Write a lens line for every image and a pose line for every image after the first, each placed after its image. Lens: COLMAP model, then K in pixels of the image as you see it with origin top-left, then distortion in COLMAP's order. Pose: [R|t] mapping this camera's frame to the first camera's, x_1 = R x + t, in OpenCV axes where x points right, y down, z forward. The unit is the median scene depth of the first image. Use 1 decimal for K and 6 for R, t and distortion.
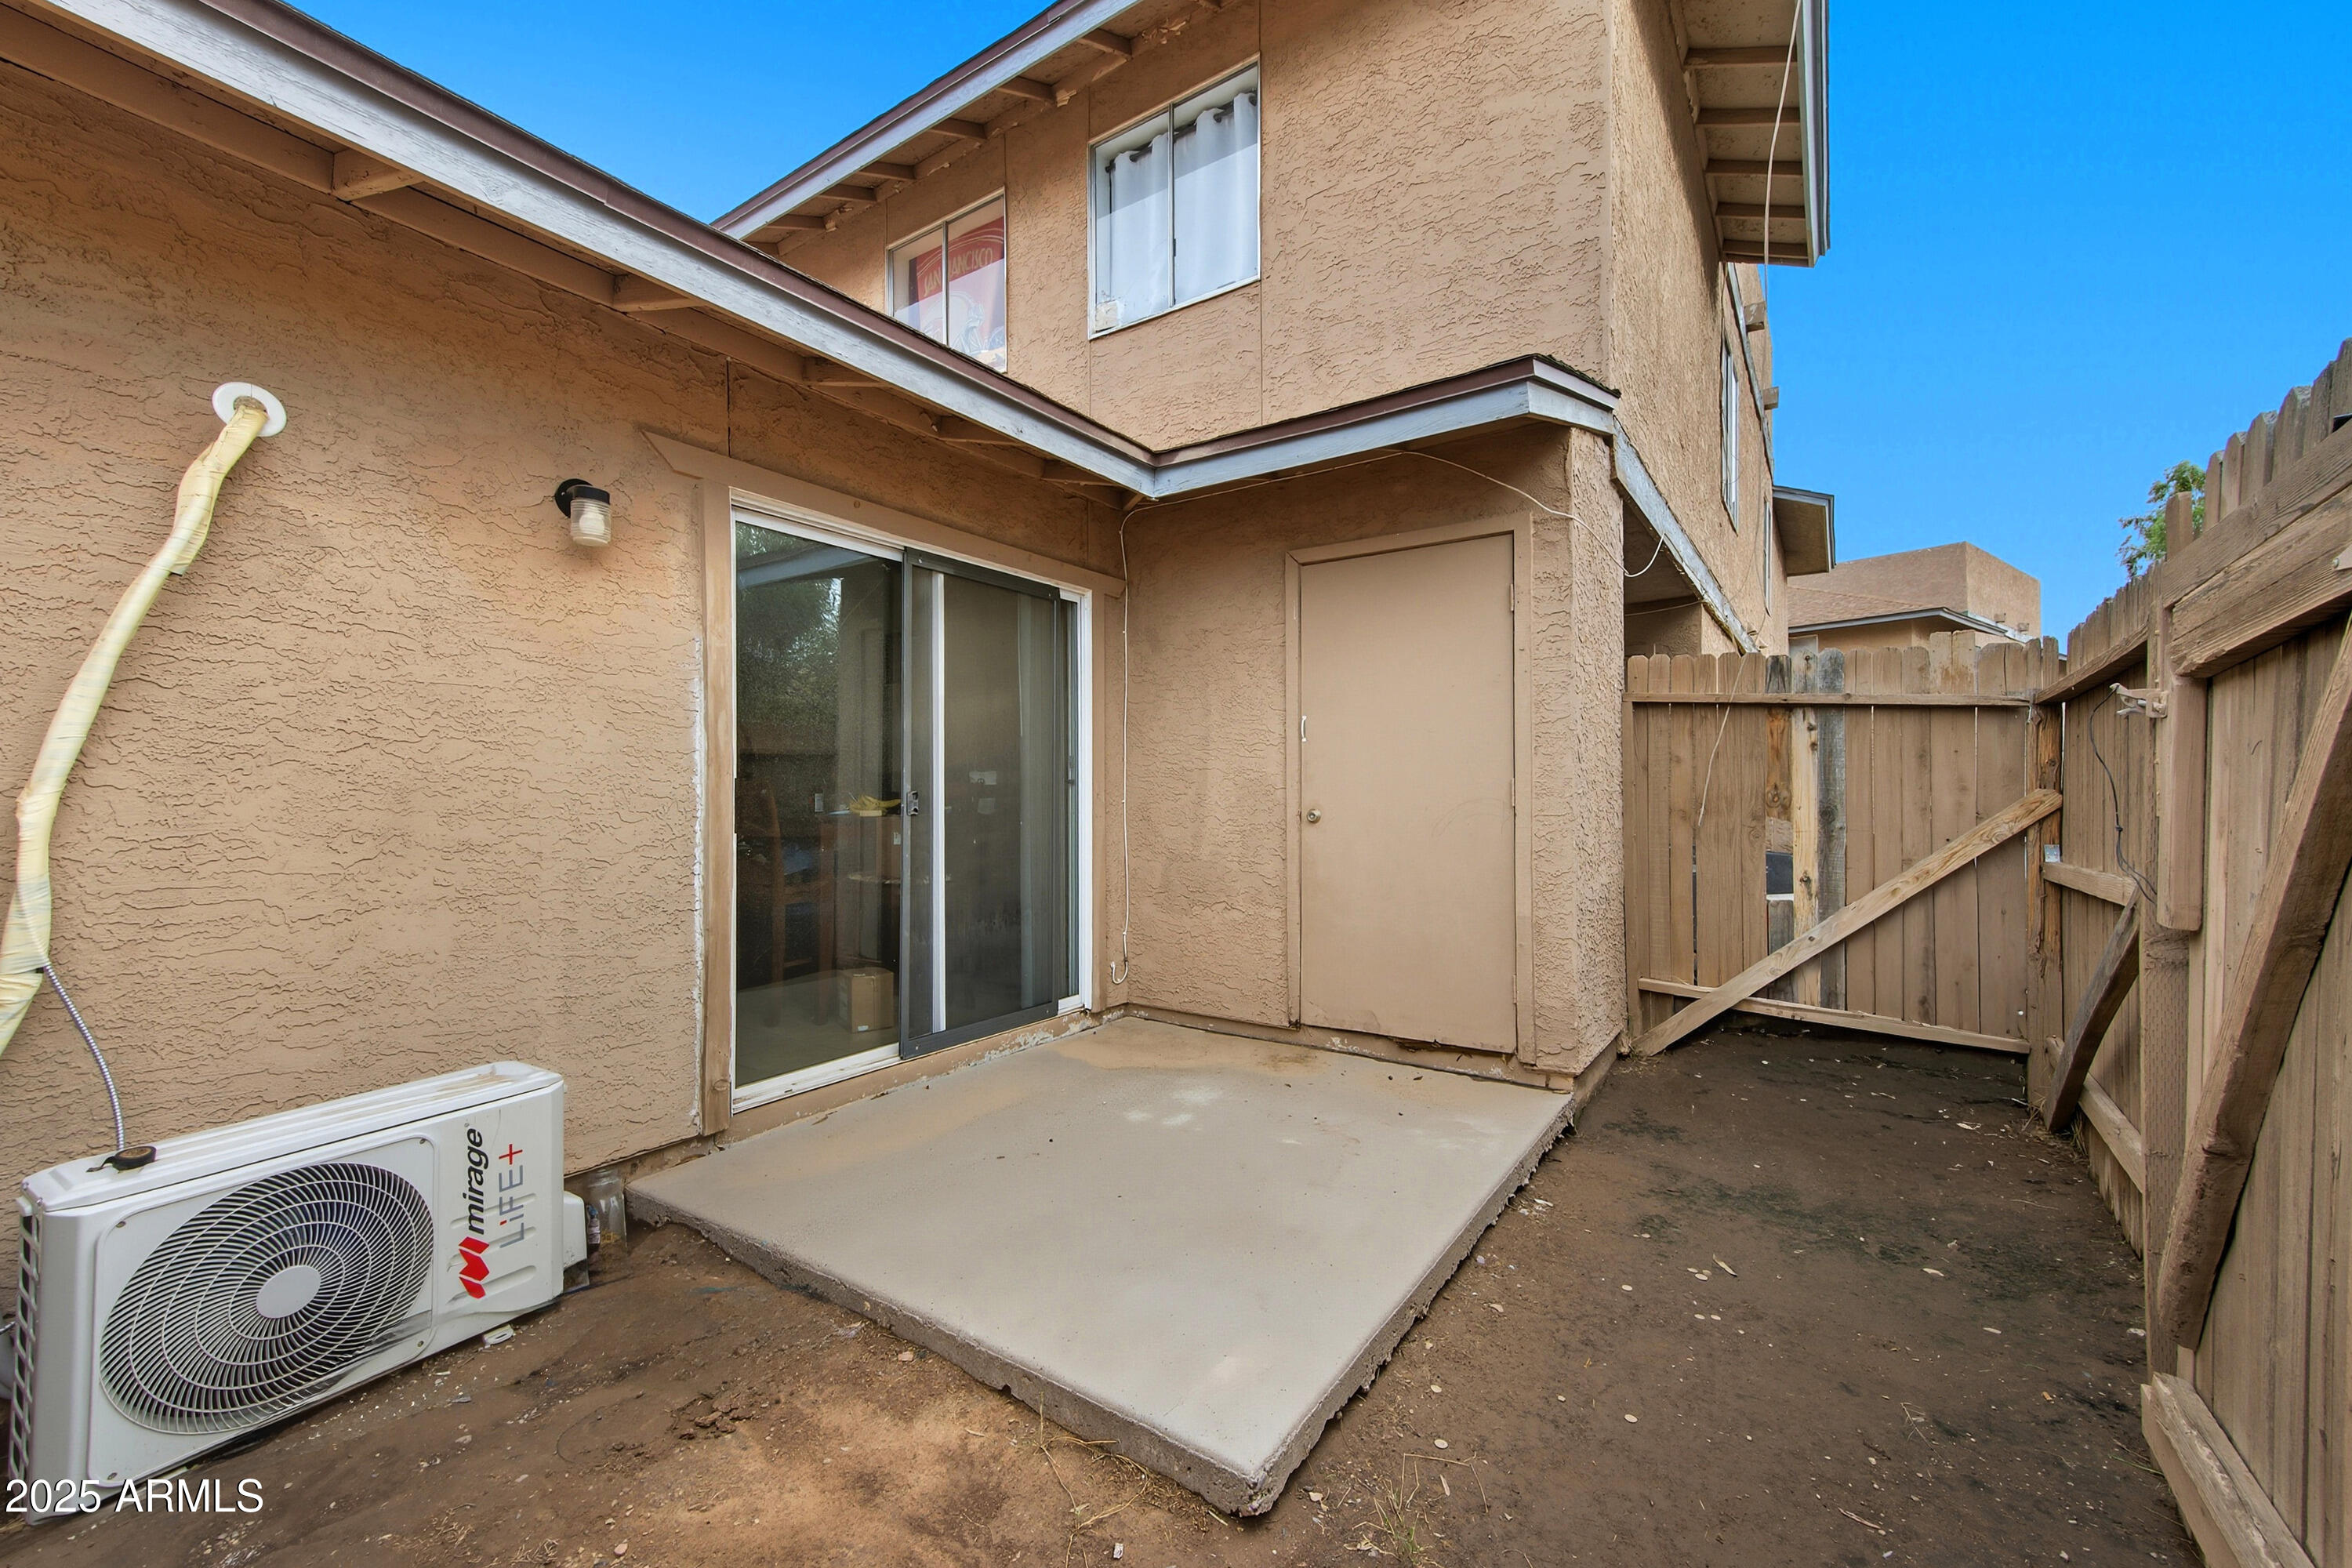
lens RADIAL K [[908.4, 0, 1176.0], [0, 908.4, 784.0], [0, 0, 1]] dist [0.027062, 0.000043]
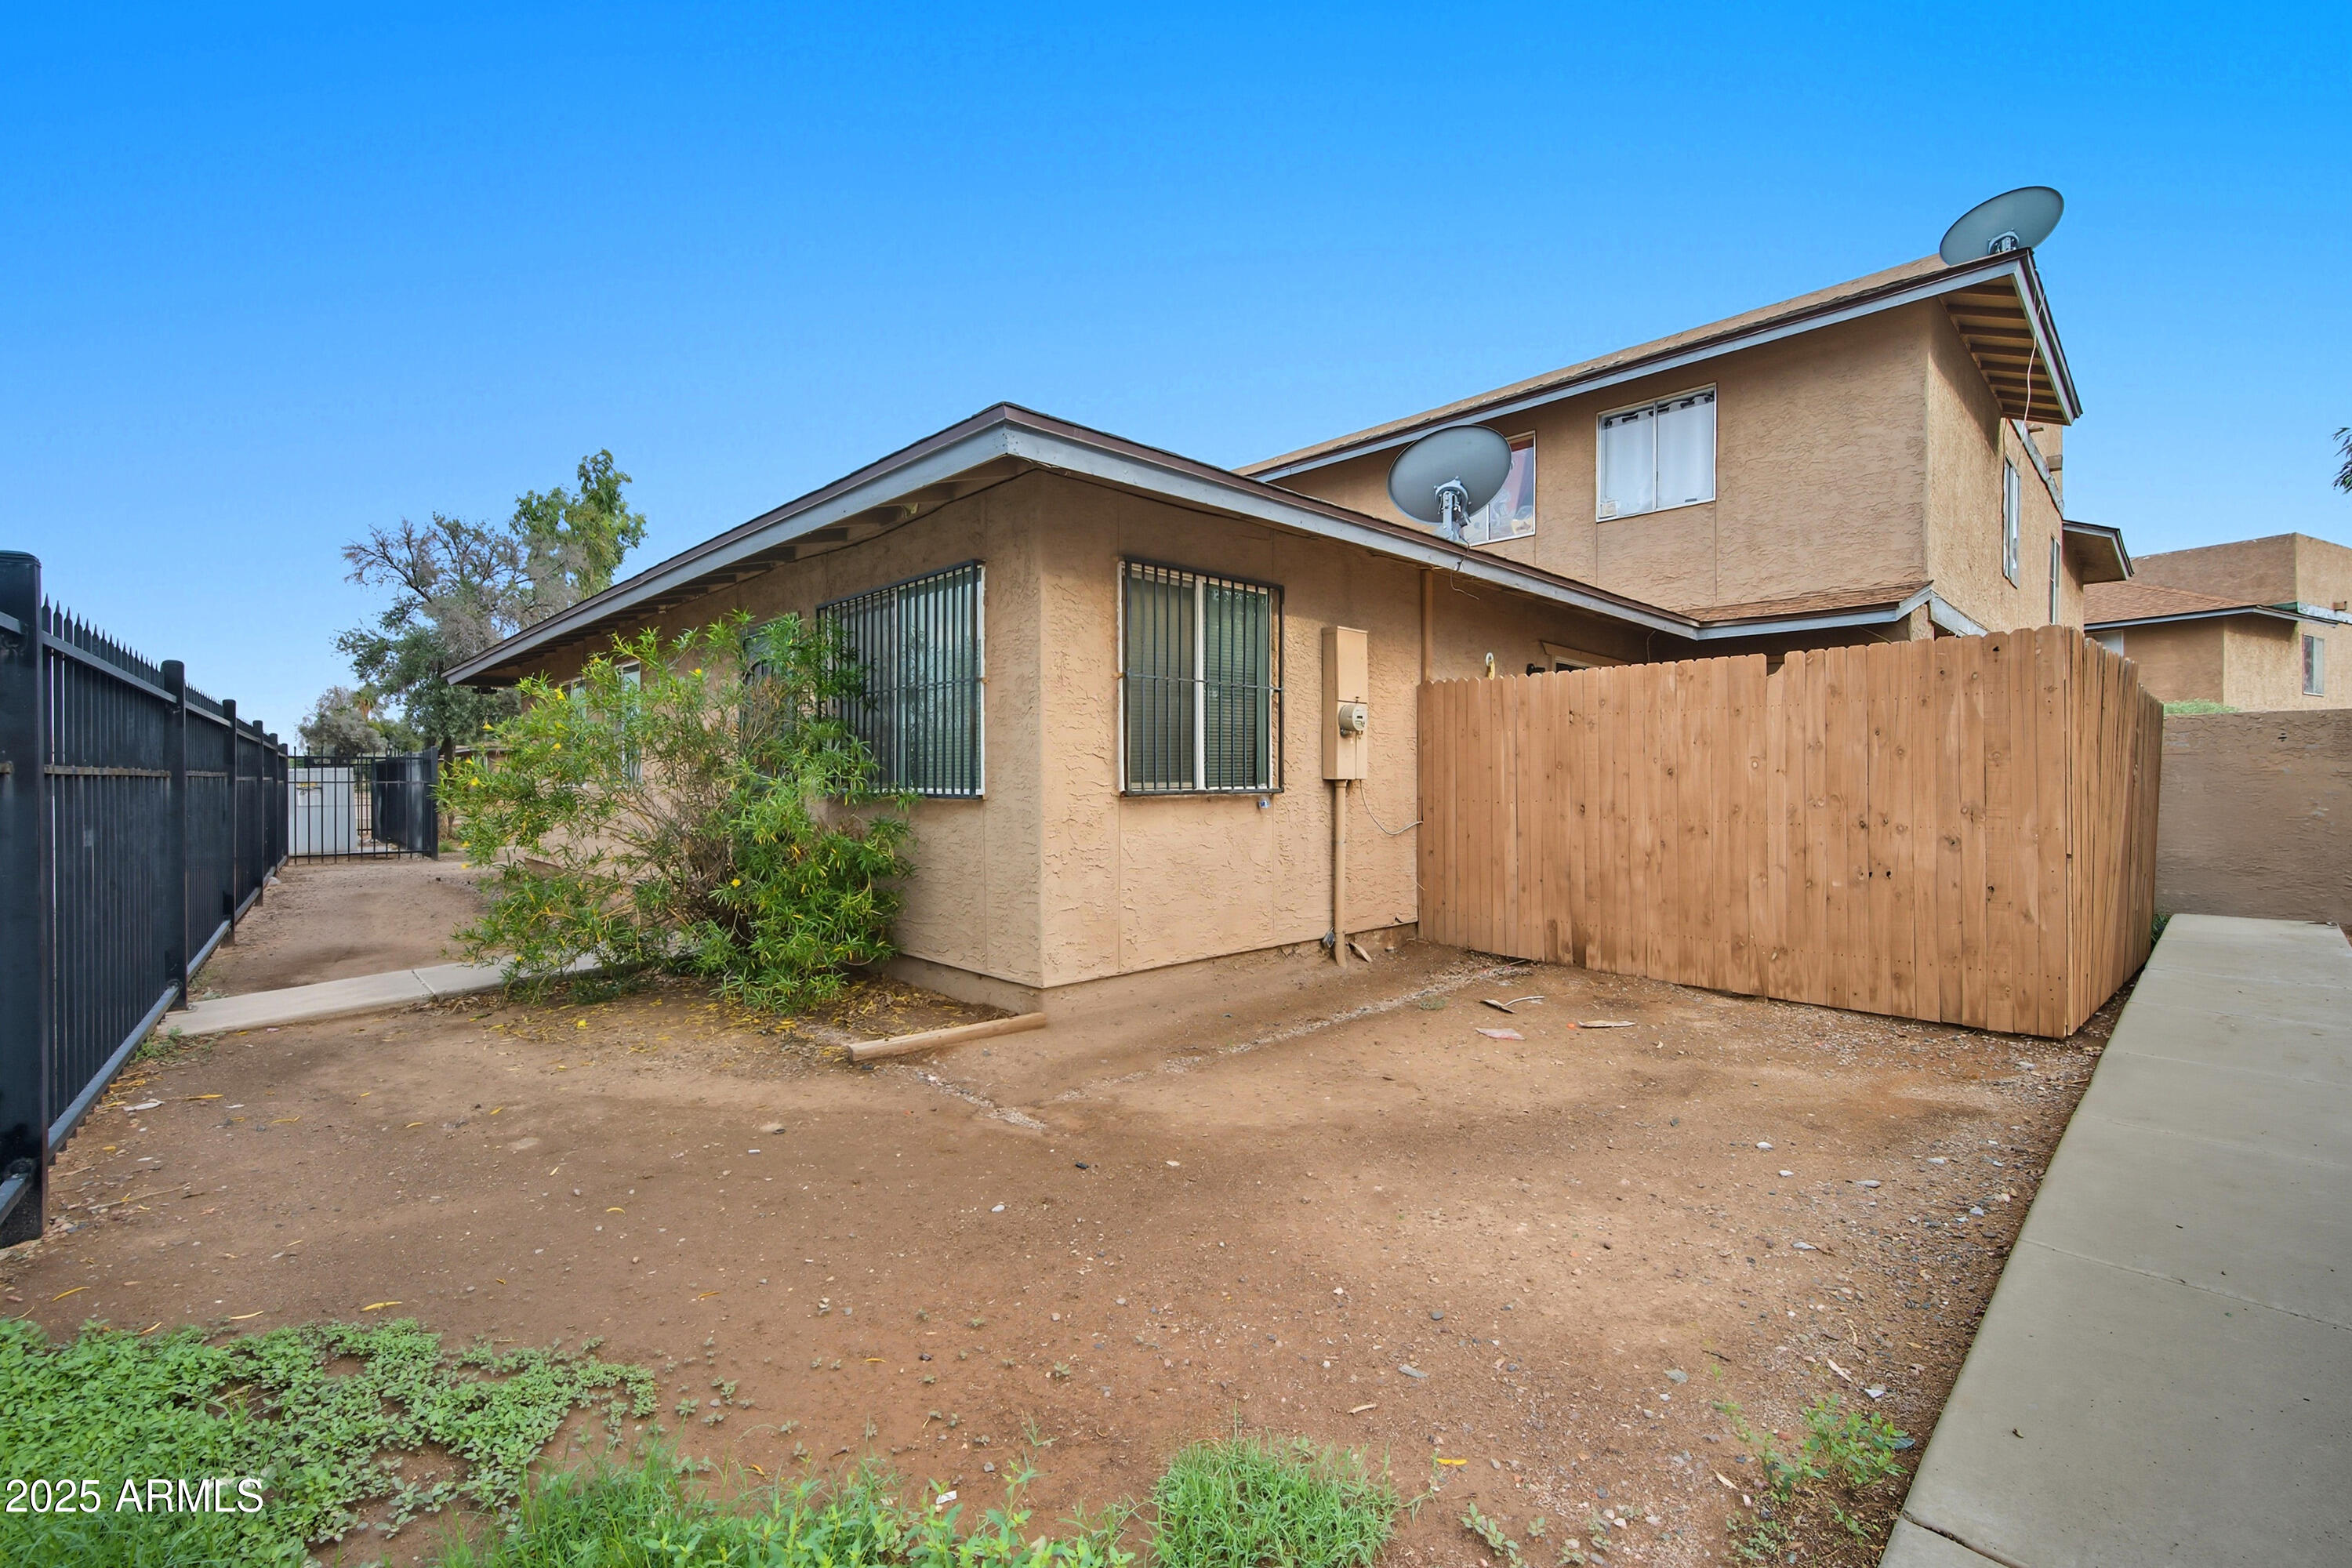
lens RADIAL K [[978.9, 0, 1176.0], [0, 978.9, 784.0], [0, 0, 1]] dist [0.001659, 0.000176]
pose [[0.983327, 0.006640, -0.181726, -0.626885], [-0.004632, 0.999923, 0.011472, 0.008987], [0.181789, -0.010439, 0.983282, -1.177444]]
